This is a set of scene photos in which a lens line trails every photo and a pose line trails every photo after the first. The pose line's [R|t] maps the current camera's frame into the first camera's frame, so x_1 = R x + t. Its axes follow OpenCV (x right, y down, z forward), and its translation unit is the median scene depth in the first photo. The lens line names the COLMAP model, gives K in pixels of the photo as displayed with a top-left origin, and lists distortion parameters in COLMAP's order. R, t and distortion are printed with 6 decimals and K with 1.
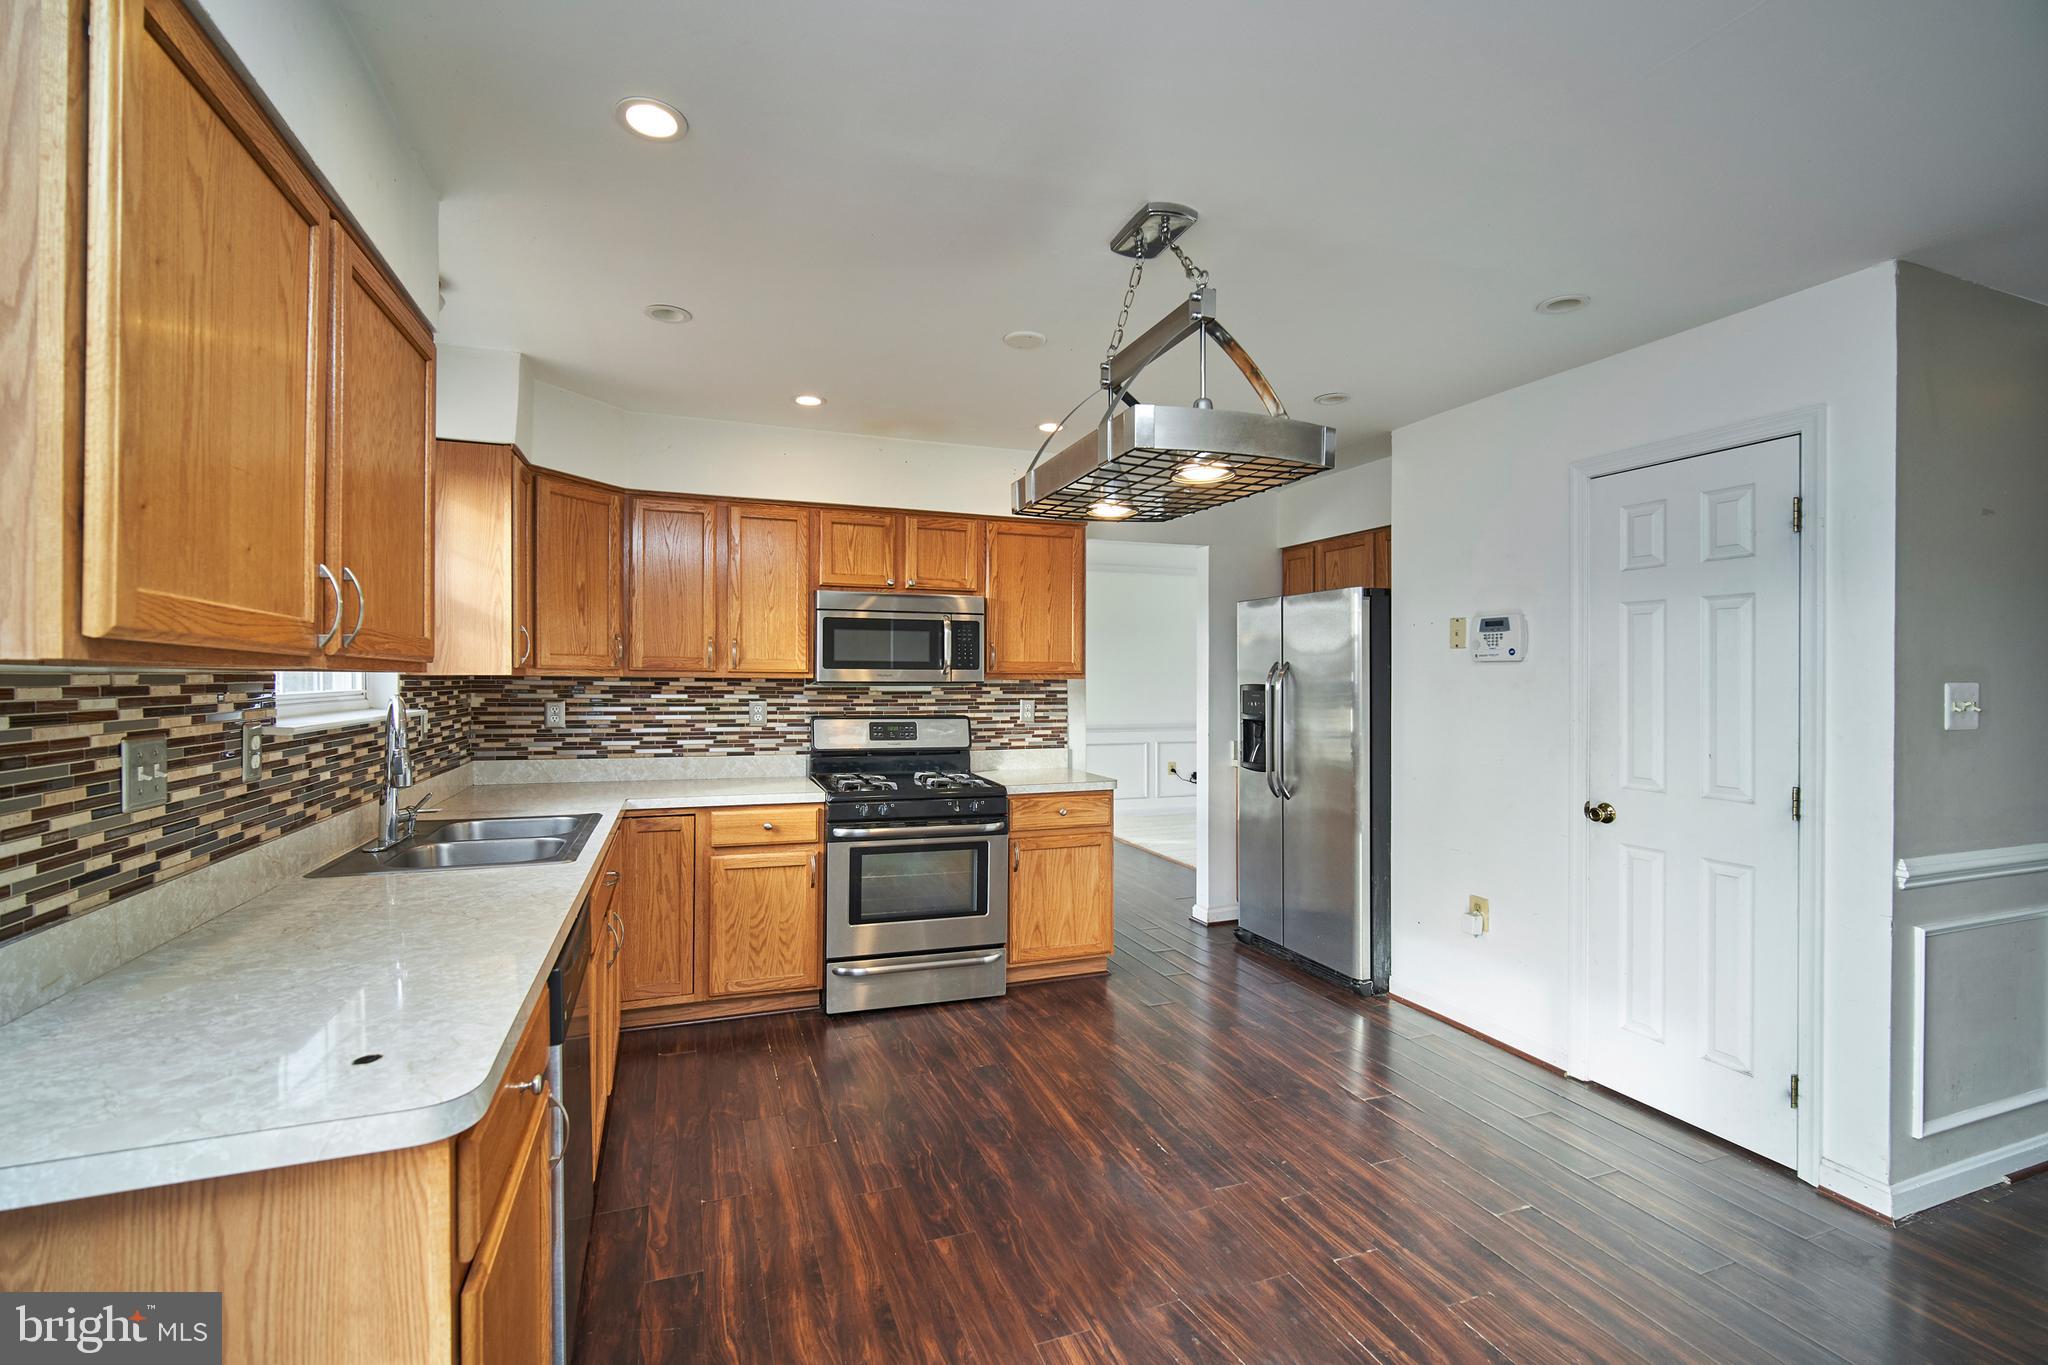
lens RADIAL K [[894.5, 0, 1018.1], [0, 894.5, 695.0], [0, 0, 1]] dist [-0.013757, 0.003642]
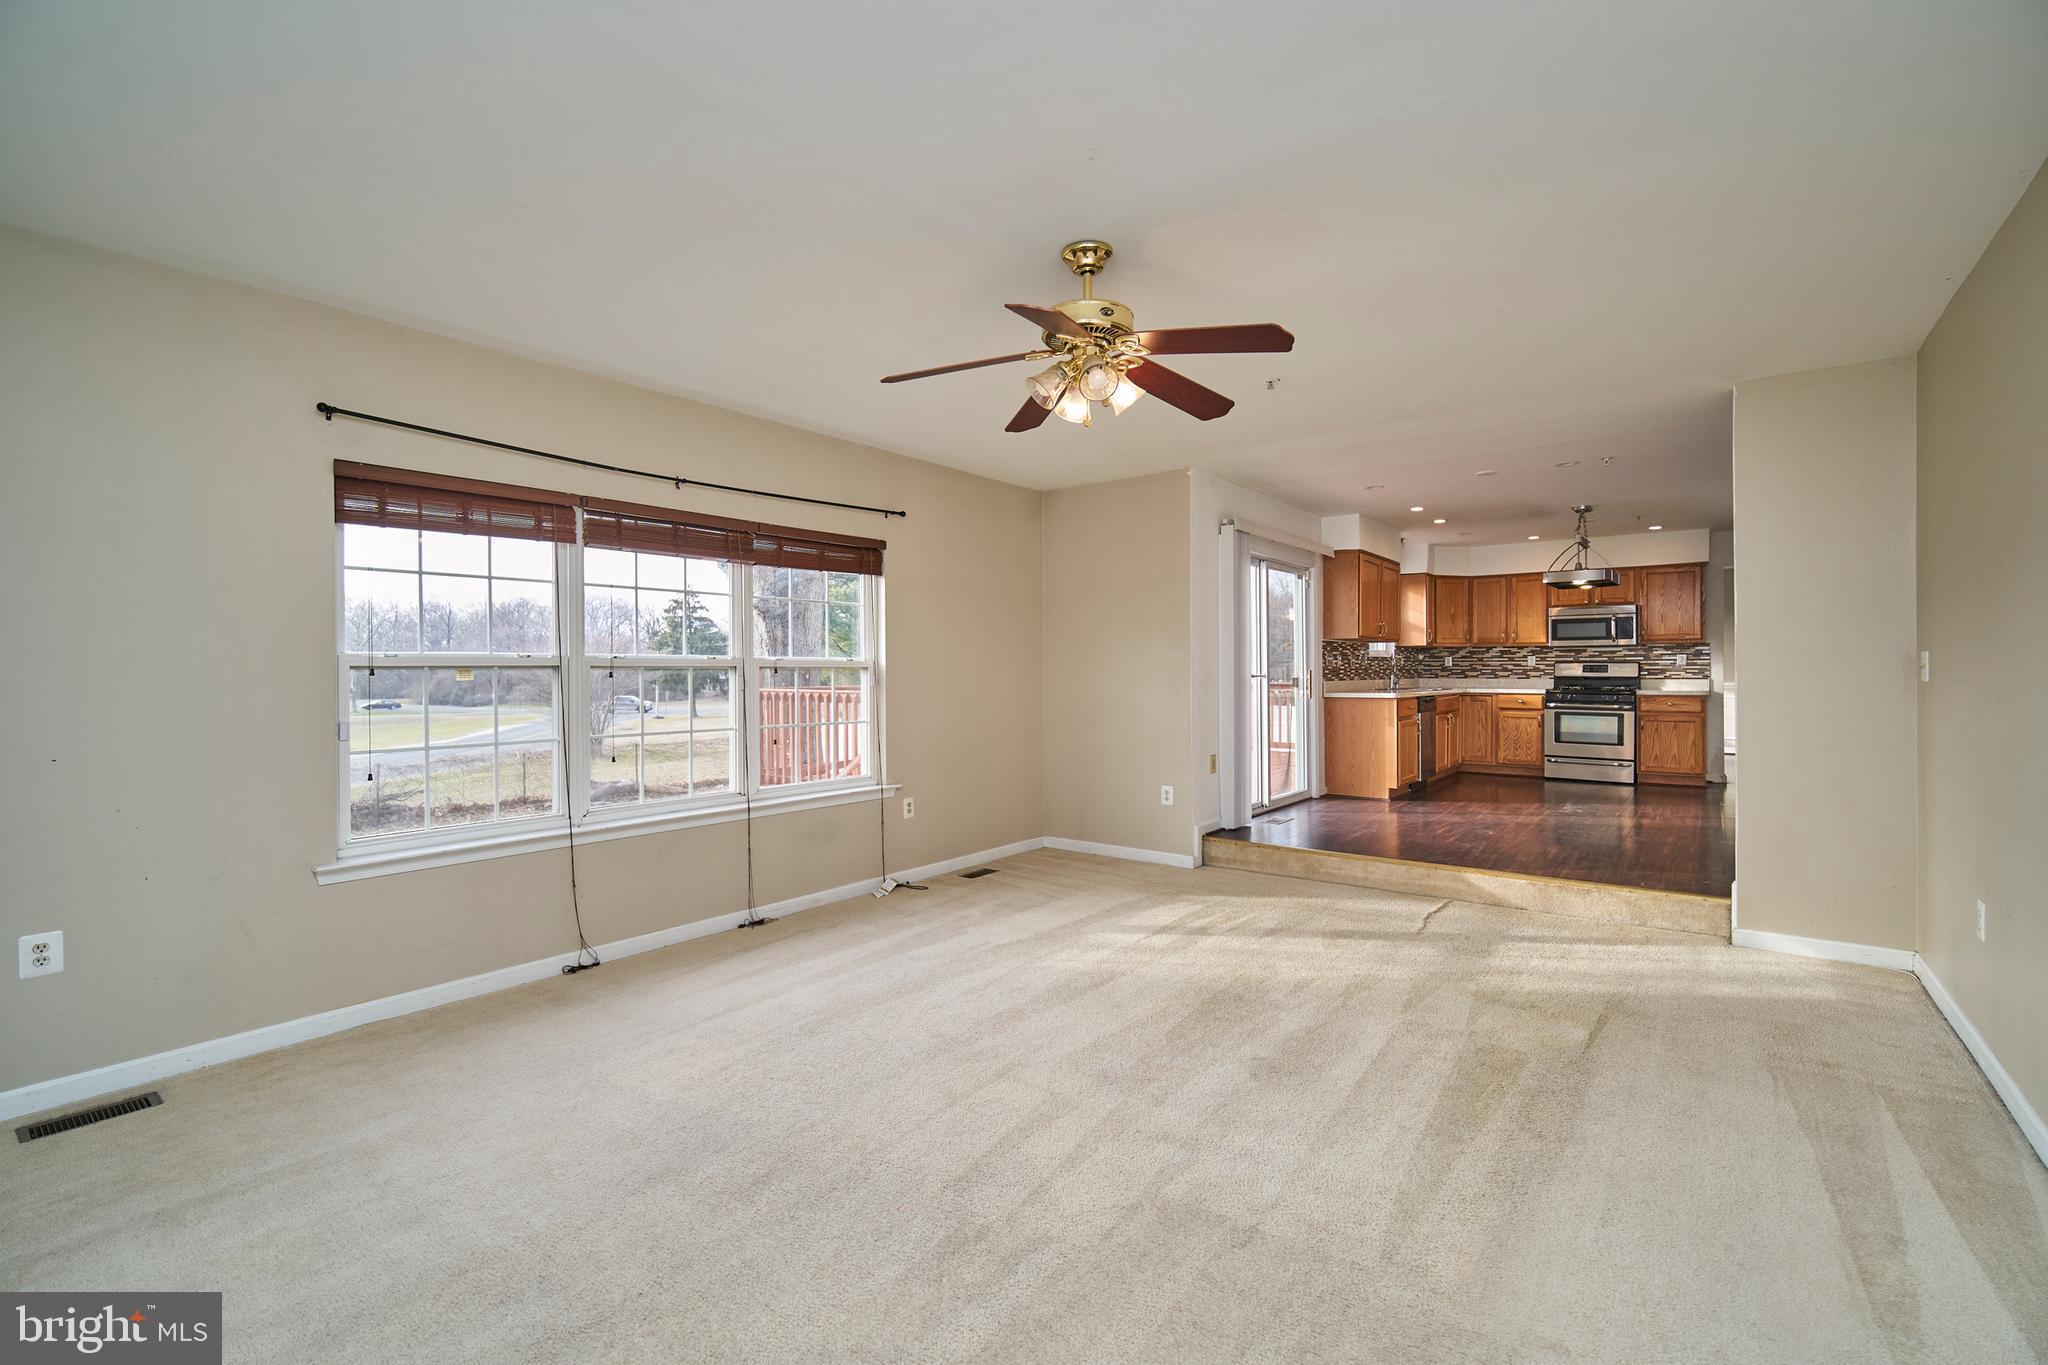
lens RADIAL K [[894.5, 0, 1019.9], [0, 894.5, 675.8], [0, 0, 1]] dist [-0.013757, 0.003642]
pose [[0.525879, -0.002844, -0.850554, 1.114125], [-0.008737, 0.999924, -0.008746, 0.102647], [0.850514, 0.012030, 0.525814, -1.544065]]
